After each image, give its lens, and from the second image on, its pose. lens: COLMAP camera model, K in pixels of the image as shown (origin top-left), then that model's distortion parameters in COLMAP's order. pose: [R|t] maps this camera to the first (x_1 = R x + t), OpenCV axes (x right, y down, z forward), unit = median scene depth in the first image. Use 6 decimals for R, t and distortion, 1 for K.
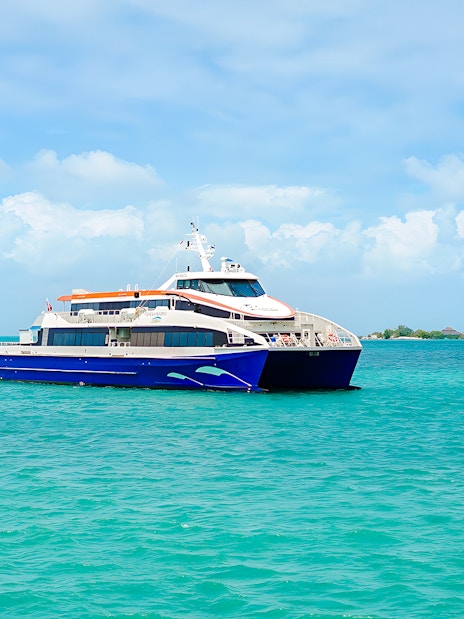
lens RADIAL K [[768.8, 0, 232.0], [0, 768.8, 310.0], [0, 0, 1]] dist [0.097271, 0.000000]
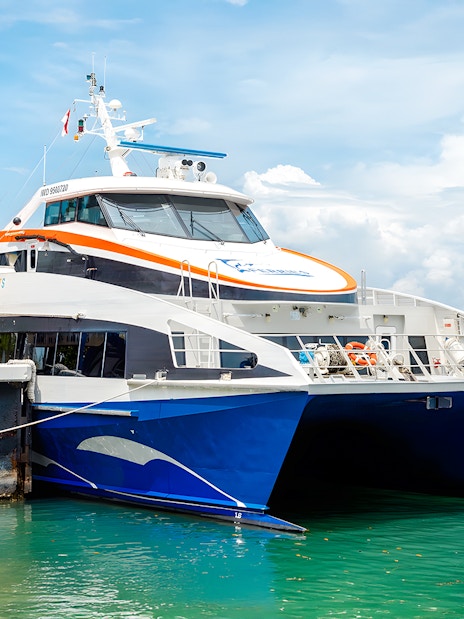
lens RADIAL K [[768.8, 0, 231.7], [0, 768.8, 309.0], [0, 0, 1]] dist [0.097271, 0.000000]
pose [[0.997901, 0.009975, 0.063990, -0.000860], [-0.009022, 0.999844, -0.015168, 0.022349], [-0.064132, 0.014559, 0.997835, 0.641124]]
